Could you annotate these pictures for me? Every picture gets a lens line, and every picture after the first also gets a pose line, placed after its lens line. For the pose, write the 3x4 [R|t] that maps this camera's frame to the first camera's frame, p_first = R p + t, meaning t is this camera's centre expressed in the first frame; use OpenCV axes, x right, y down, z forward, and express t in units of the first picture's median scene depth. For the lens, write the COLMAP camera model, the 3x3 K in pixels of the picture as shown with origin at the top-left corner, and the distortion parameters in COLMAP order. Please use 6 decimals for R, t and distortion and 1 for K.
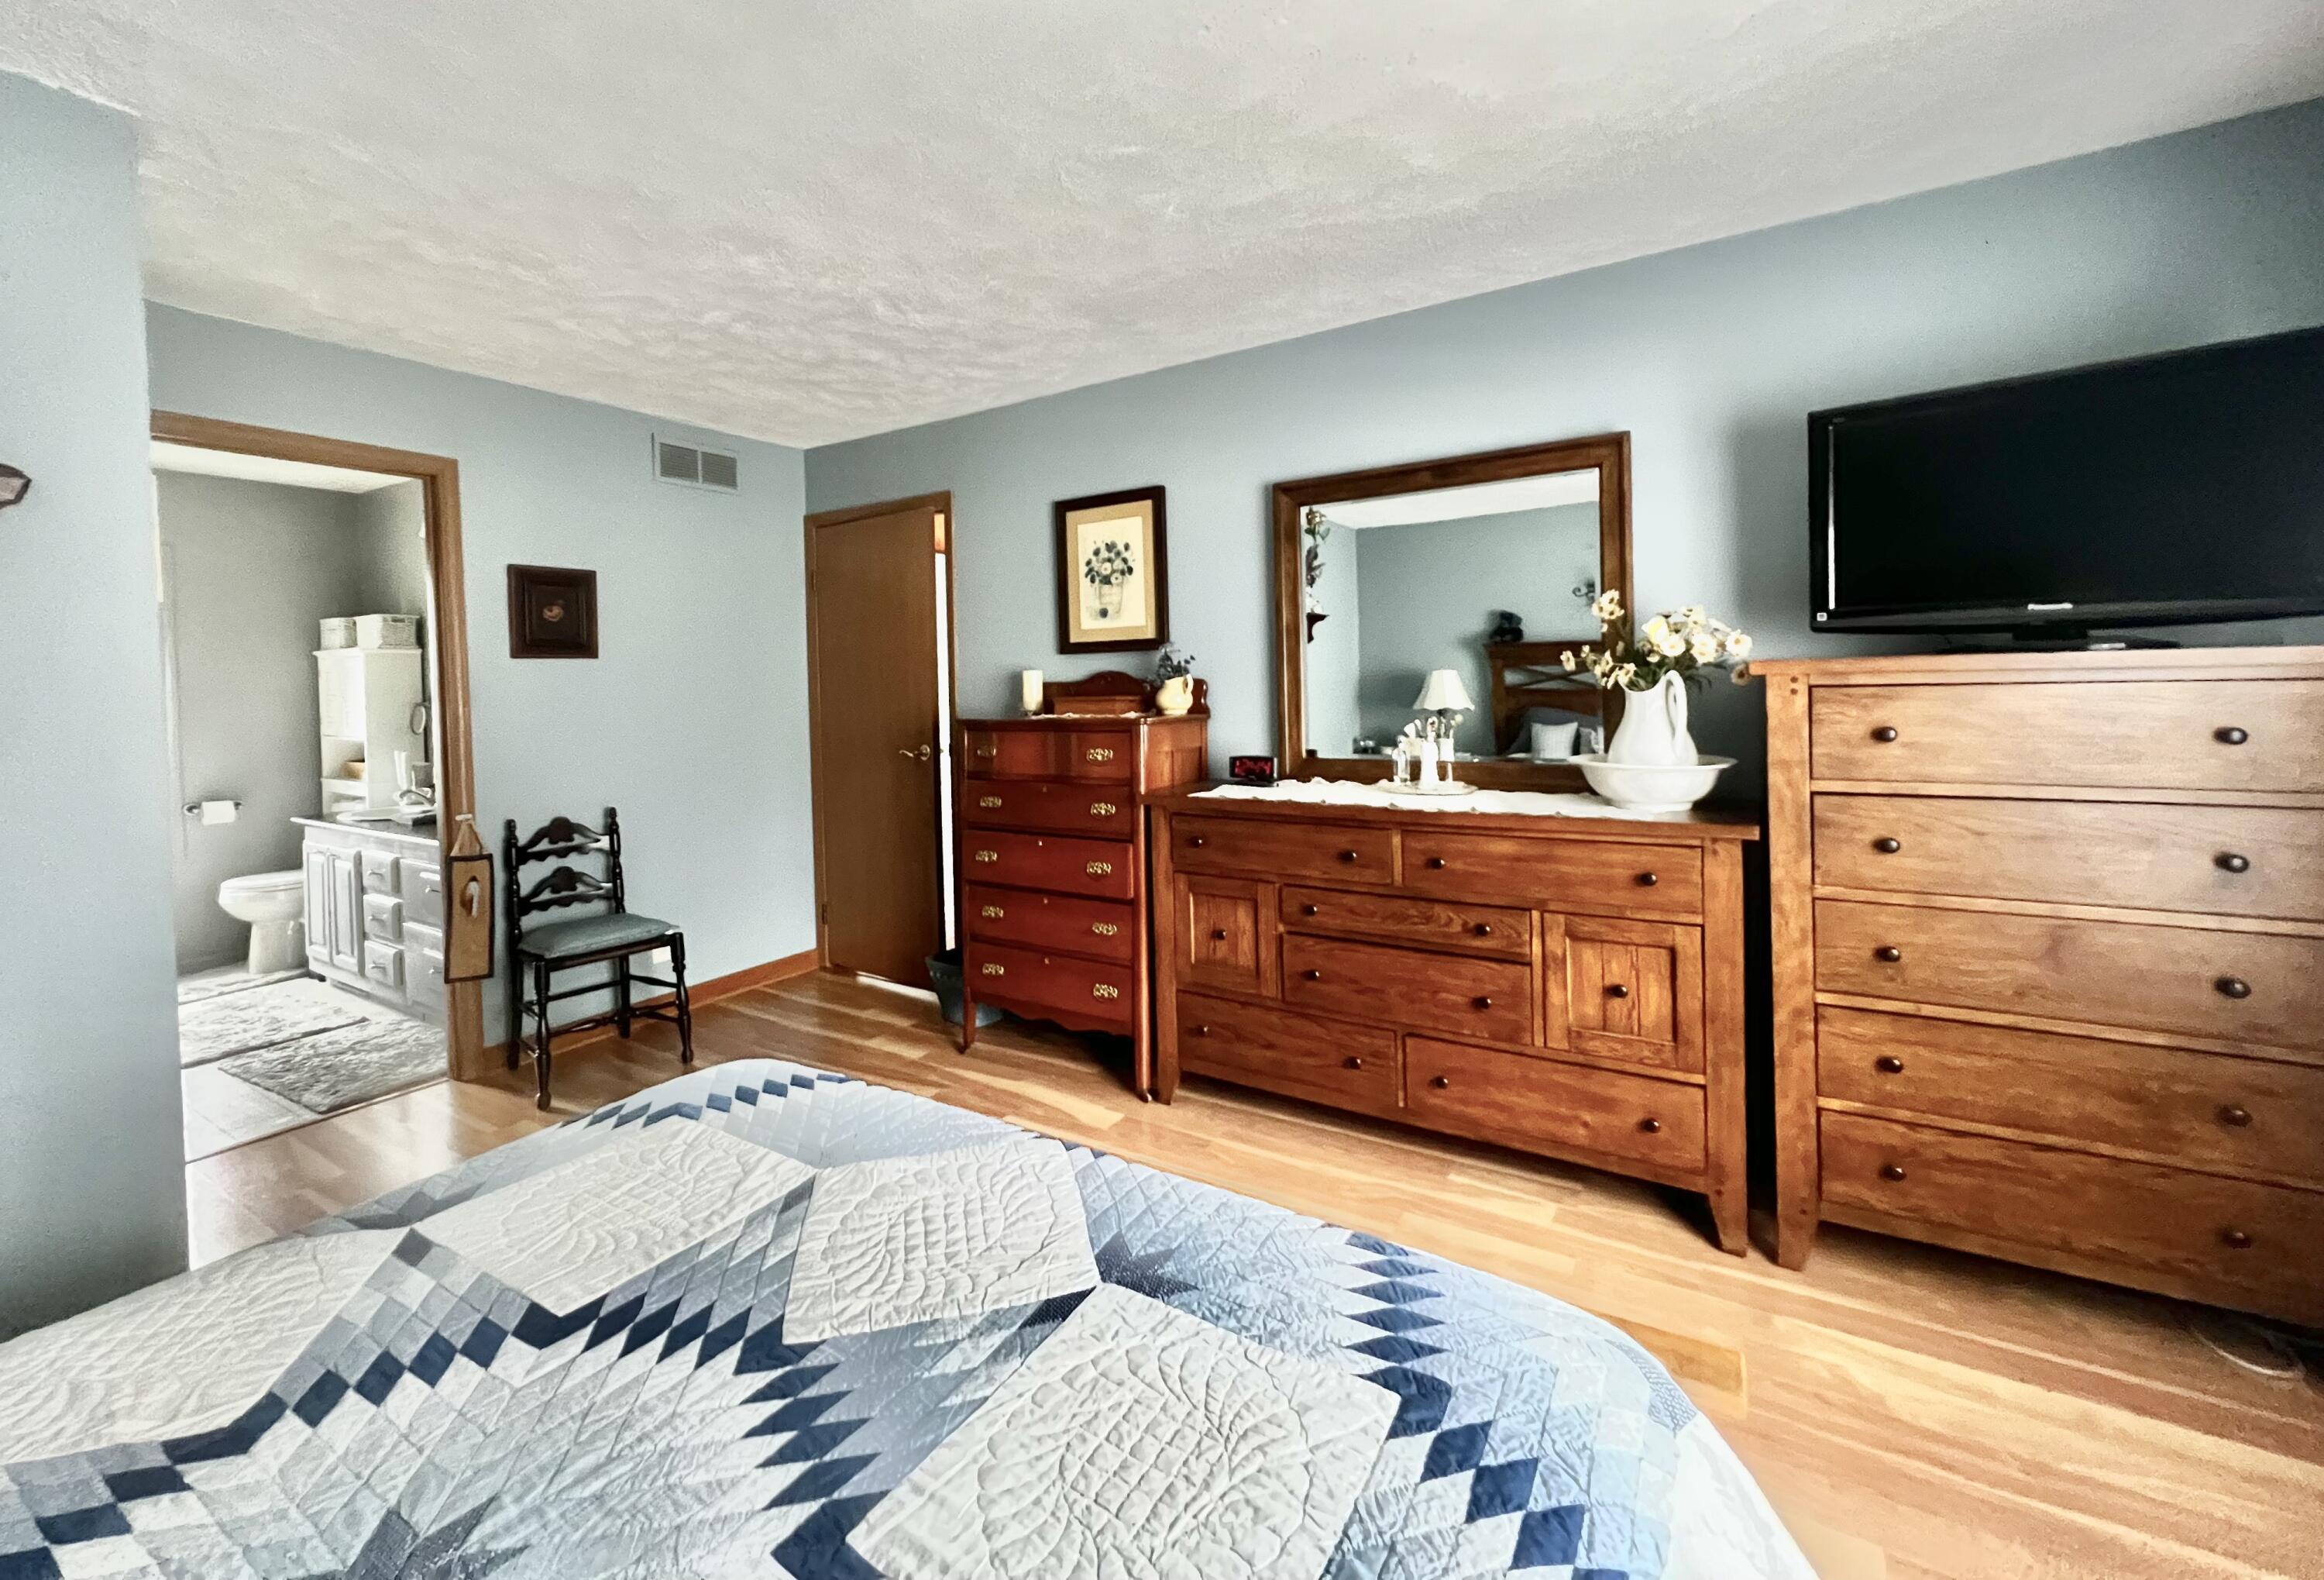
lens RADIAL K [[933.1, 0, 1169.5], [0, 933.1, 695.1], [0, 0, 1]] dist [-0.002222, -0.000378]
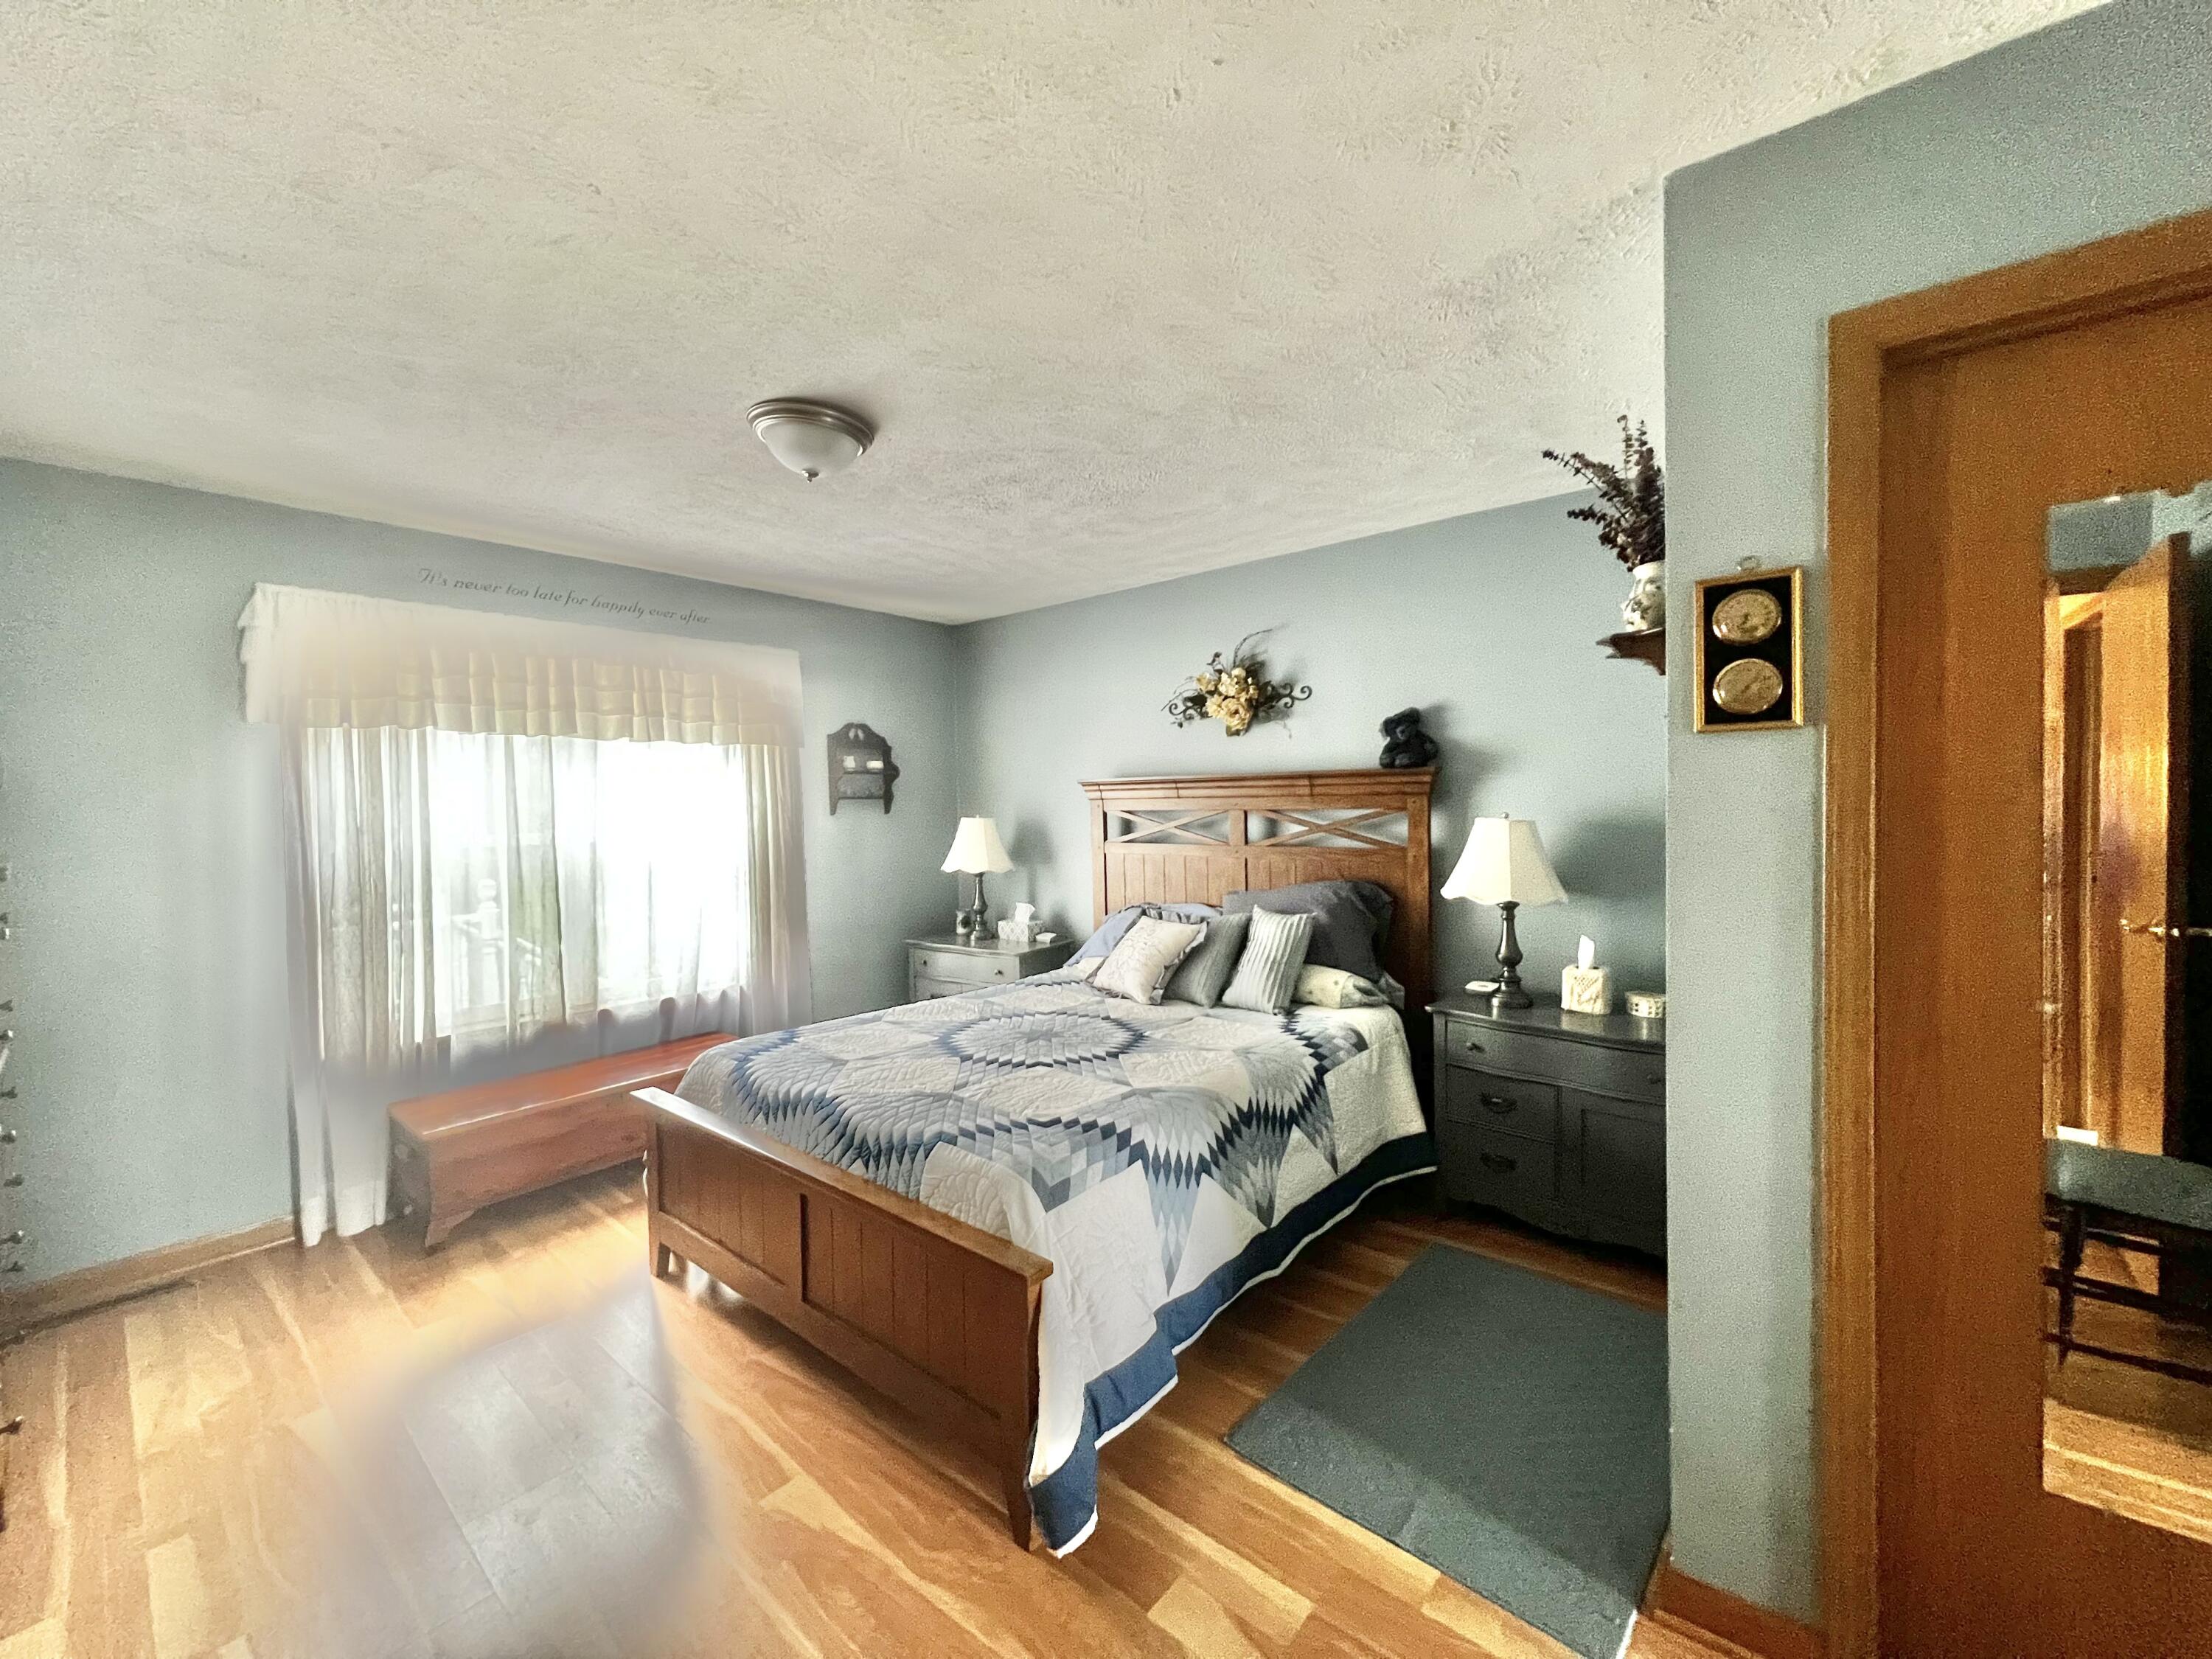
lens RADIAL K [[883.9, 0, 1099.2], [0, 883.9, 824.7], [0, 0, 1]] dist [-0.000713, 0.000497]
pose [[-0.985737, 0.036669, 0.164250, -0.387381], [0.043523, 0.998317, 0.038328, -0.040232], [-0.162568, 0.044930, -0.985674, 1.058164]]
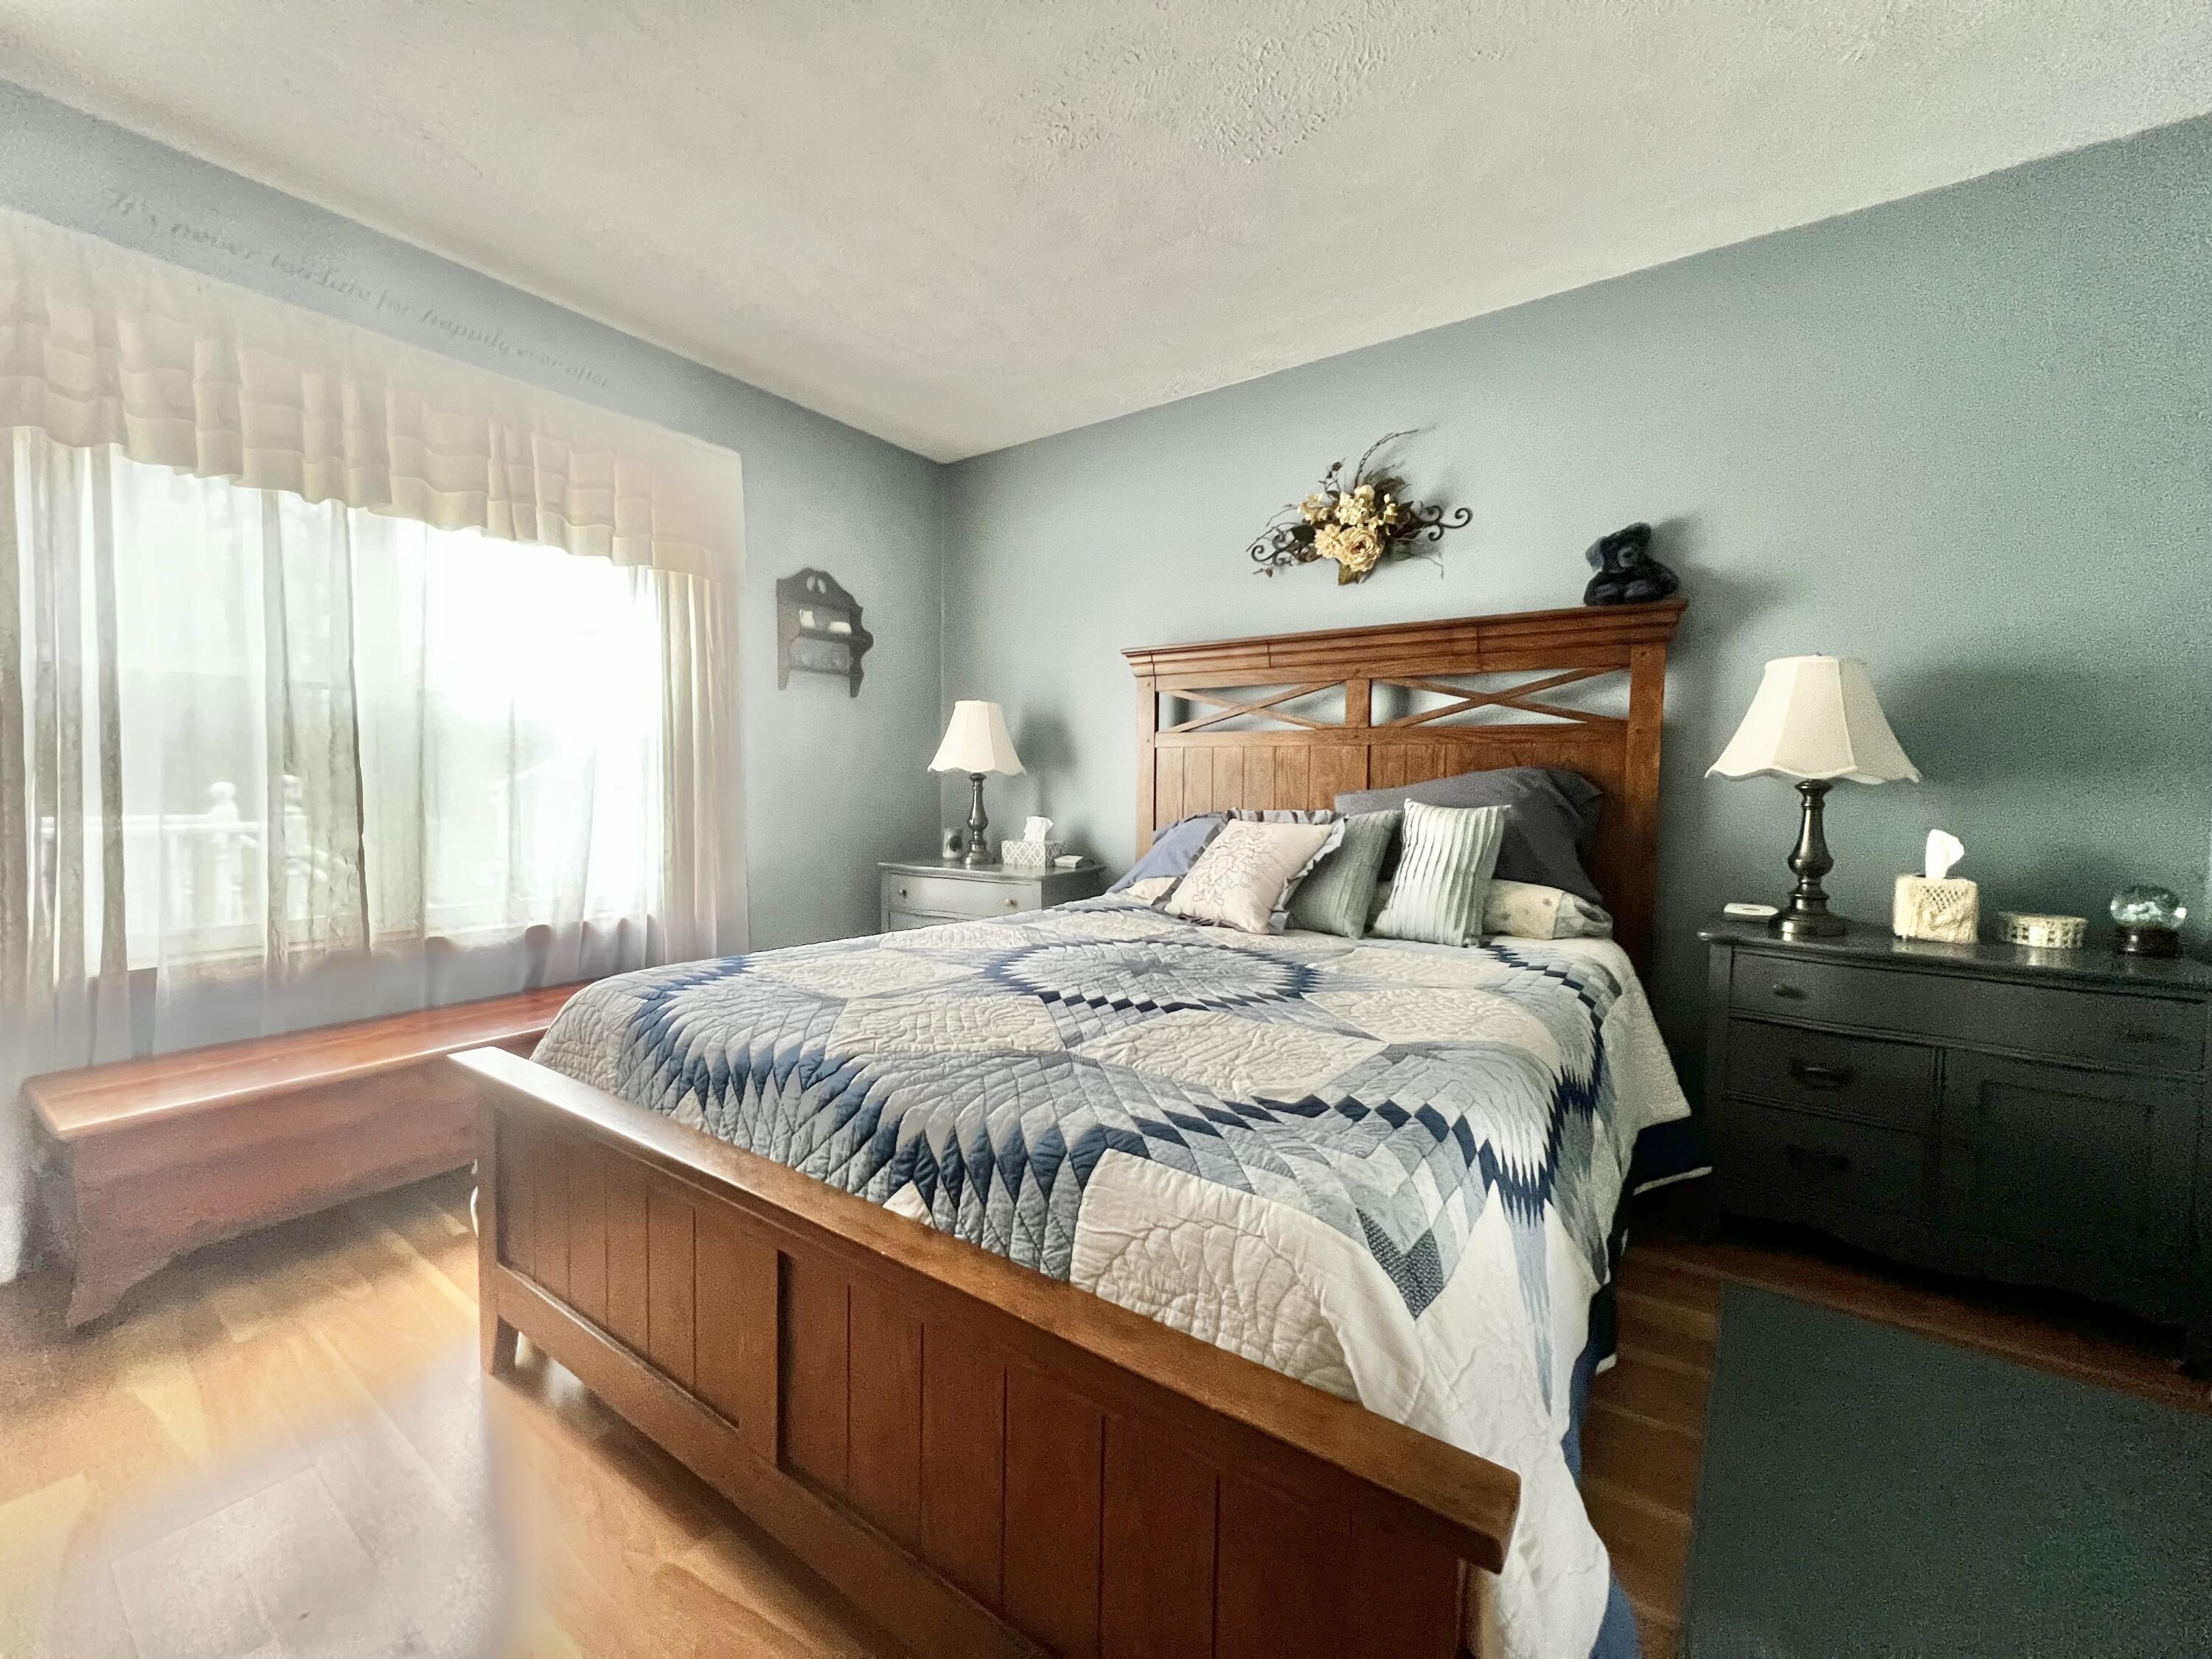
lens RADIAL K [[883.9, 0, 1099.2], [0, 883.9, 824.7], [0, 0, 1]] dist [-0.000713, 0.000497]
pose [[-0.997044, 0.008869, 0.076323, -0.189906], [0.013580, 0.998020, 0.061417, 0.077337], [-0.075627, 0.062272, -0.995190, 0.756413]]
